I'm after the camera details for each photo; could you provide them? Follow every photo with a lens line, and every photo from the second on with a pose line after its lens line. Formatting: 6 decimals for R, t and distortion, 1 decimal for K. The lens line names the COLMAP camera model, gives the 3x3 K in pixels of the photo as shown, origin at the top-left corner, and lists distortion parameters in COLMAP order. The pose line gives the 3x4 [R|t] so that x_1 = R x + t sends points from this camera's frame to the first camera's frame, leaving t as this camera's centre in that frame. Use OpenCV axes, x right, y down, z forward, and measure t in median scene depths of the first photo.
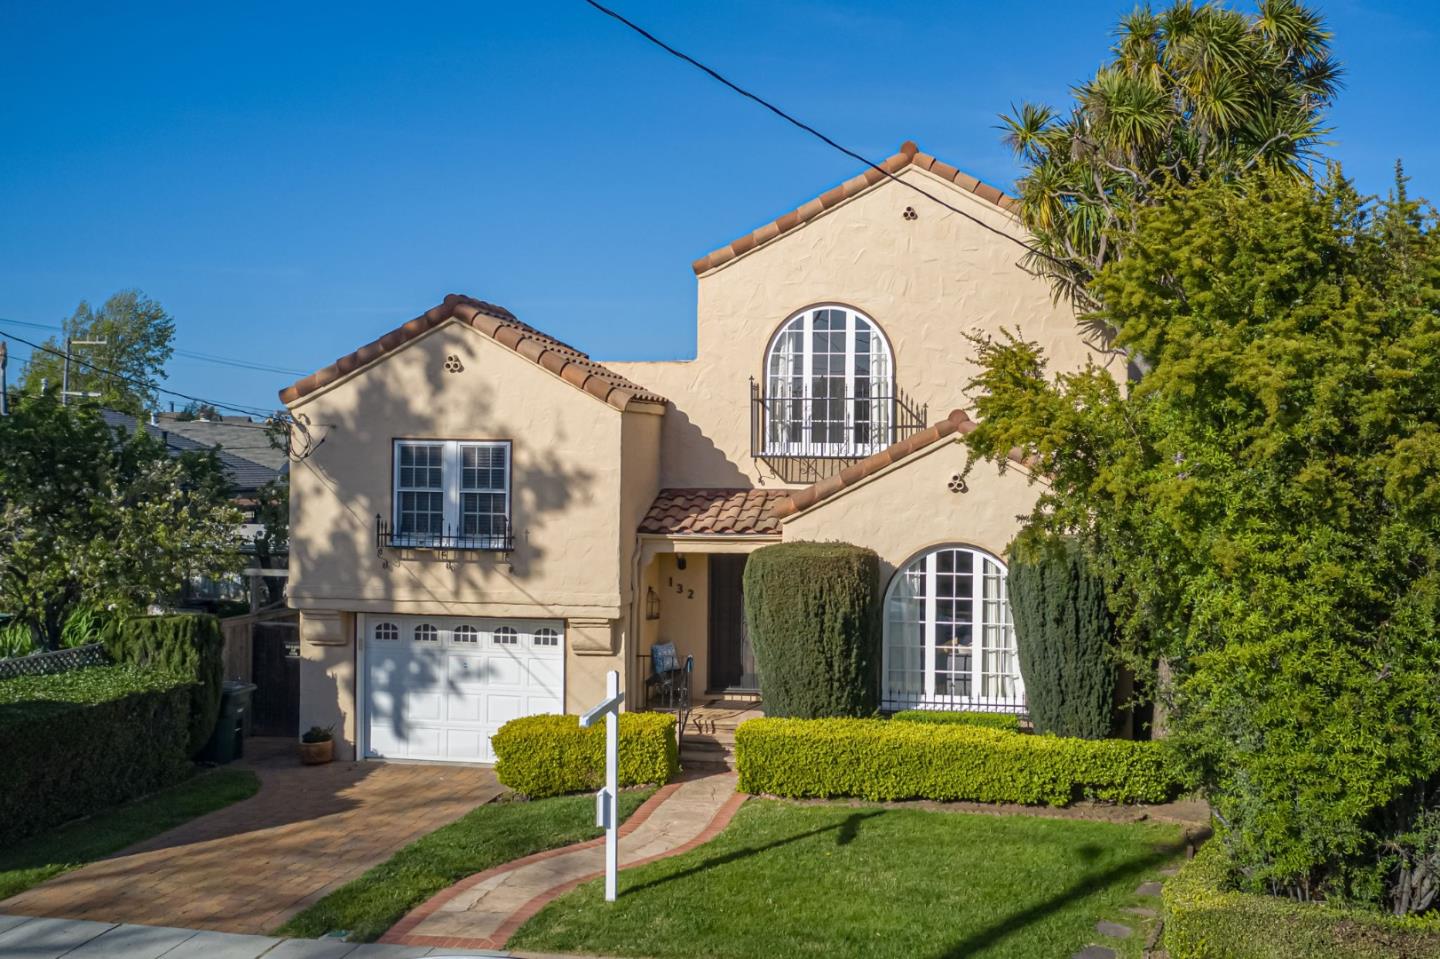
lens RADIAL K [[1398.8, 0, 763.6], [0, 1398.8, 509.7], [0, 0, 1]] dist [-0.005077, 0.000000]
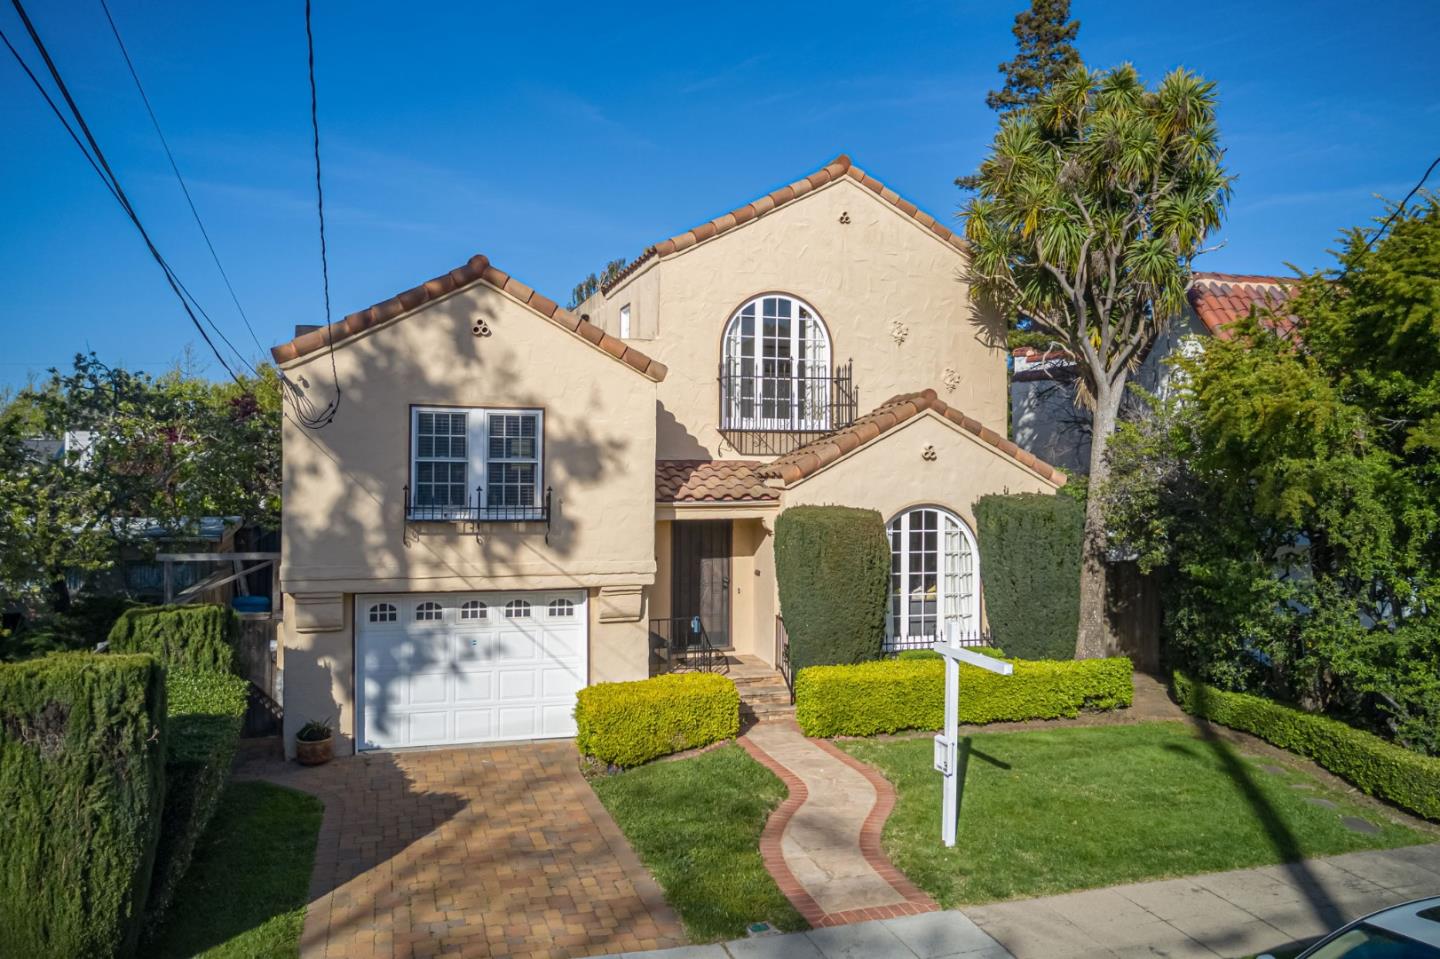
lens RADIAL K [[1154.8, 0, 716.5], [0, 1154.8, 494.0], [0, 0, 1]] dist [-0.011709, 0.020660]
pose [[0.886772, -0.015178, 0.461959, -0.445441], [0.018431, 0.999827, -0.002528, 0.014384], [-0.461840, 0.010756, 0.886898, 0.223819]]
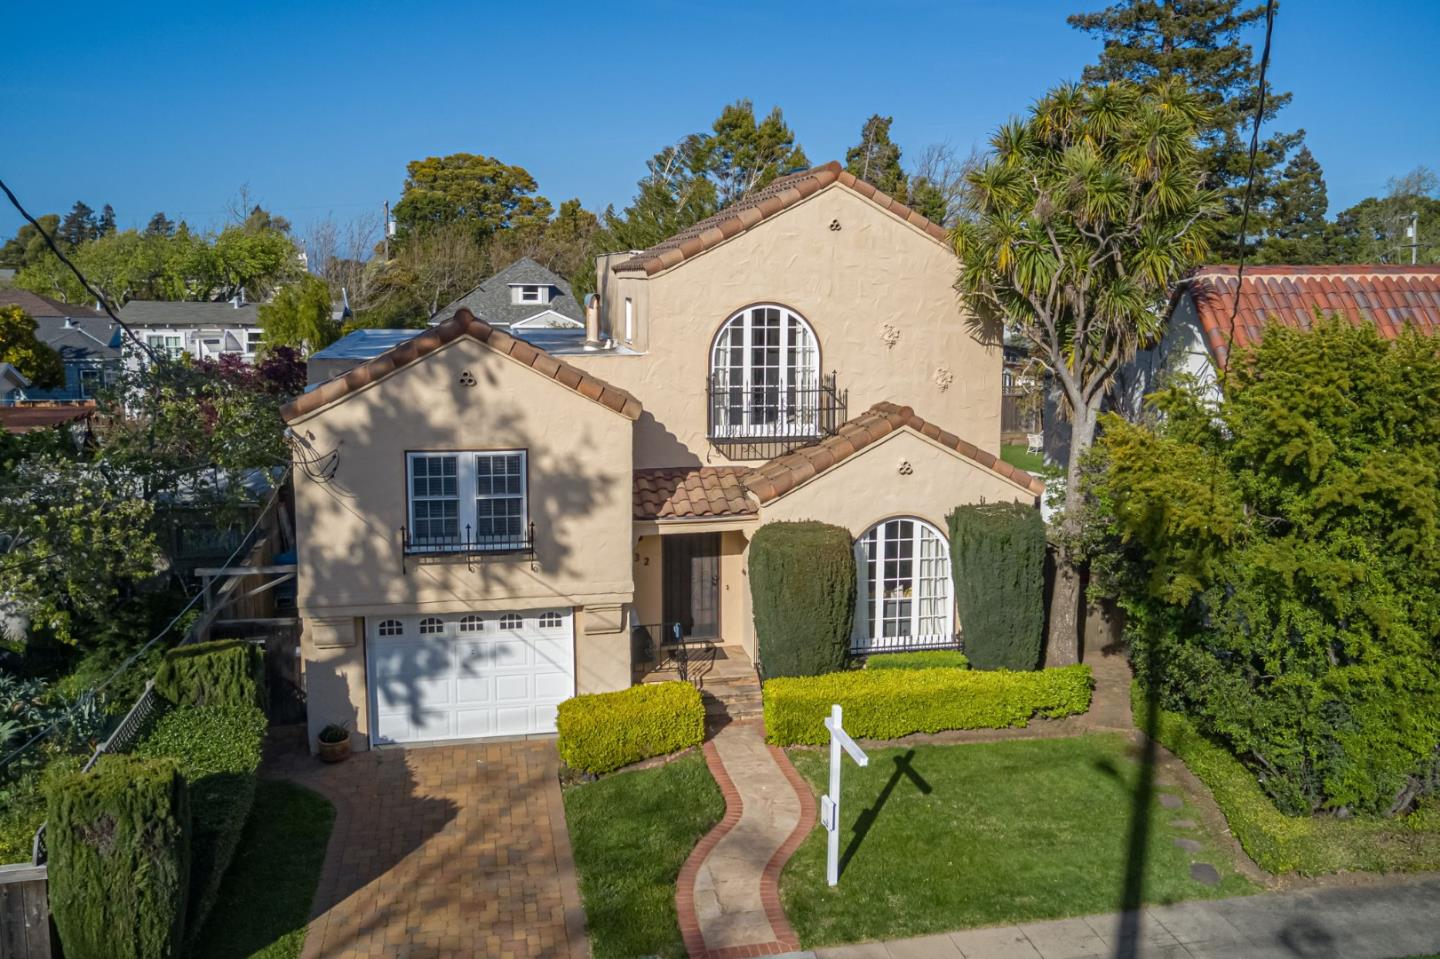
lens RADIAL K [[1312.0, 0, 729.3], [0, 1312.0, 494.2], [0, 0, 1]] dist [-0.004737, 0.000000]
pose [[0.925276, -0.071811, 0.372434, -0.411617], [0.018048, 0.989137, 0.145882, -0.158317], [-0.378864, -0.128259, 0.916521, 0.013911]]
